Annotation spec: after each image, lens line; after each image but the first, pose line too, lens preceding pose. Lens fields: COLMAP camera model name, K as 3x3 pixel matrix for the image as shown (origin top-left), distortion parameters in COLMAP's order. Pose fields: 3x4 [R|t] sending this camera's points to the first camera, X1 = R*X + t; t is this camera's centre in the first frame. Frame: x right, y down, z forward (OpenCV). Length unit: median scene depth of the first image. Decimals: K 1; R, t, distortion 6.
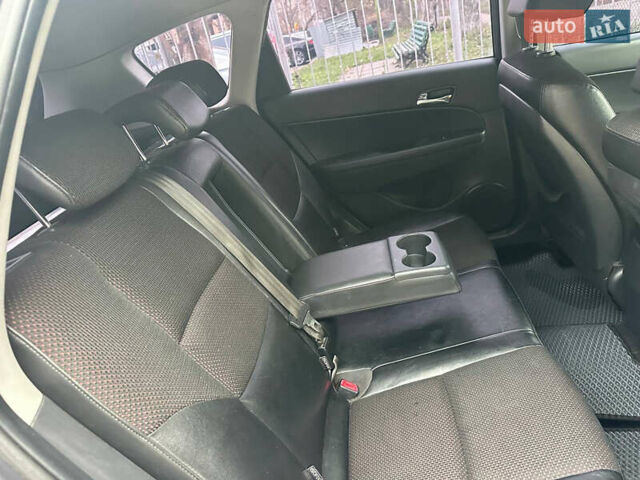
lens RADIAL K [[453.9, 0, 320.0], [0, 453.9, 240.0], [0, 0, 1]] dist [0.092970, -0.120158]
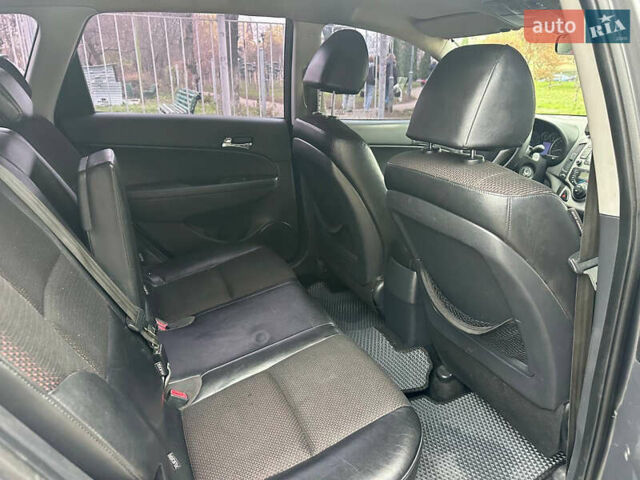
lens RADIAL K [[453.9, 0, 320.0], [0, 453.9, 240.0], [0, 0, 1]] dist [0.092970, -0.120158]
pose [[0.859991, 0.049962, 0.507857, -0.169321], [0.025713, 0.989689, -0.140906, 0.114499], [-0.509660, 0.134237, 0.849839, -0.048109]]
